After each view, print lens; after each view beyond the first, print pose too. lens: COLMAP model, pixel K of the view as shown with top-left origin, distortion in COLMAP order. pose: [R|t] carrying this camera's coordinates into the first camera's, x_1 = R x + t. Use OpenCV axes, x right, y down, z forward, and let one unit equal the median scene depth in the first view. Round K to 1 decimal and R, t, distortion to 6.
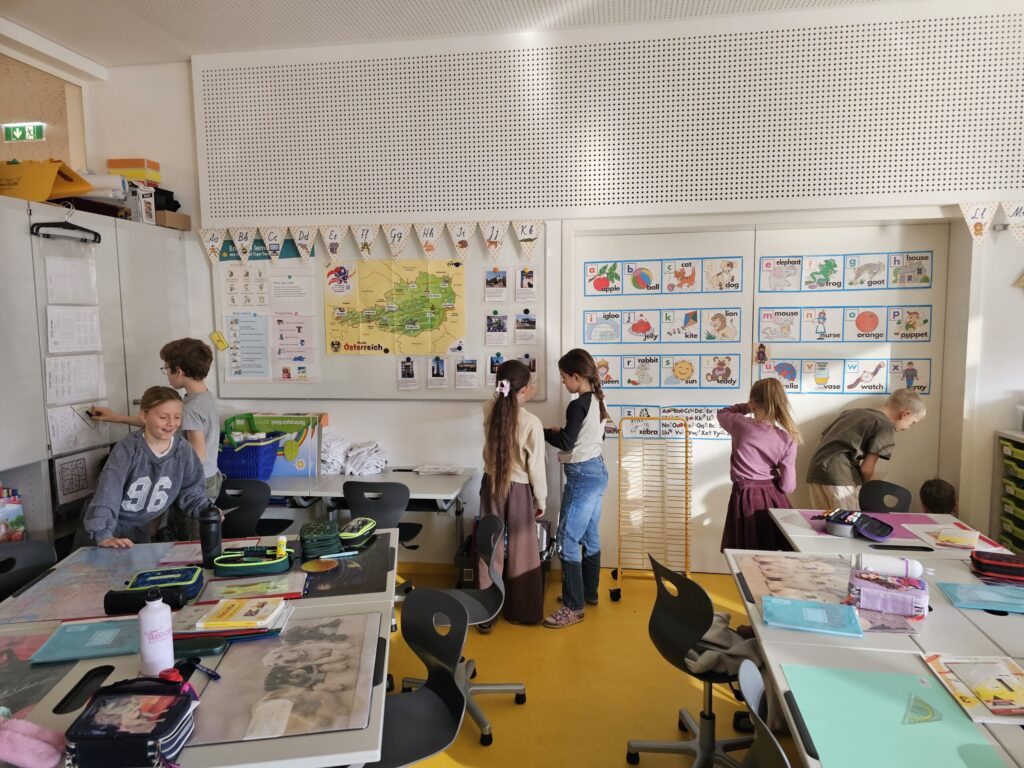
lens RADIAL K [[686.1, 0, 520.9], [0, 686.1, 382.8], [0, 0, 1]] dist [0.052971, -0.043086]
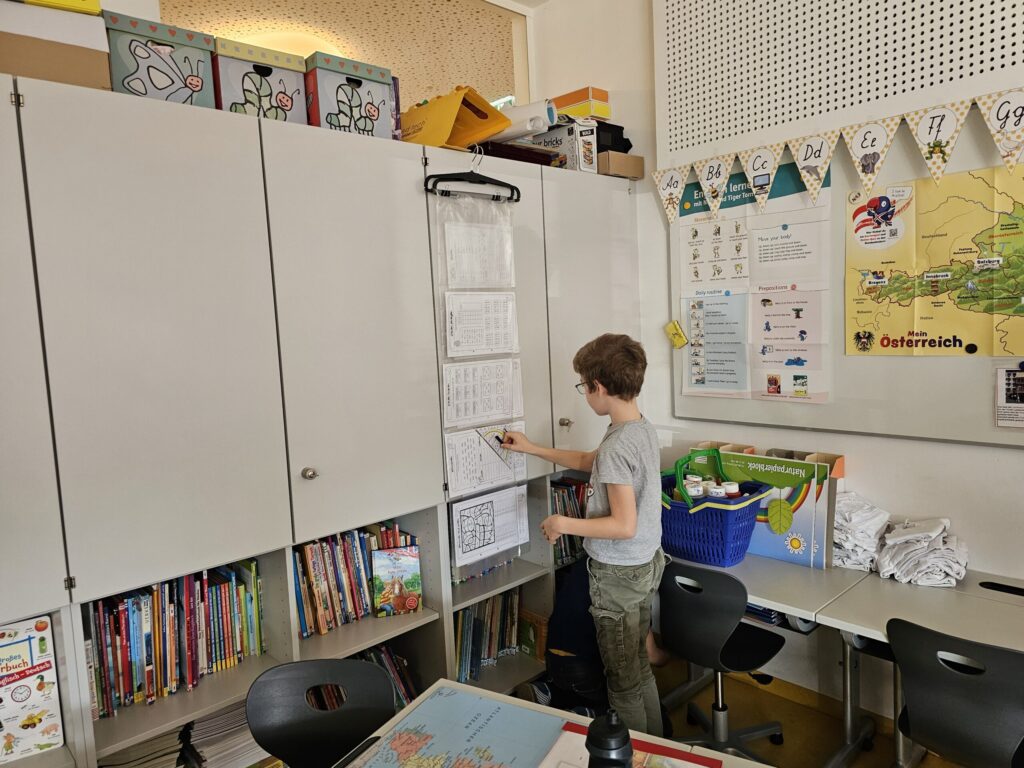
lens RADIAL K [[686.1, 0, 520.9], [0, 686.1, 382.8], [0, 0, 1]] dist [0.052971, -0.043086]
pose [[0.785235, 0.029874, -0.618476, -0.141228], [-0.018097, 0.999516, 0.025302, -0.028681], [0.618933, -0.008676, 0.785396, 0.389807]]
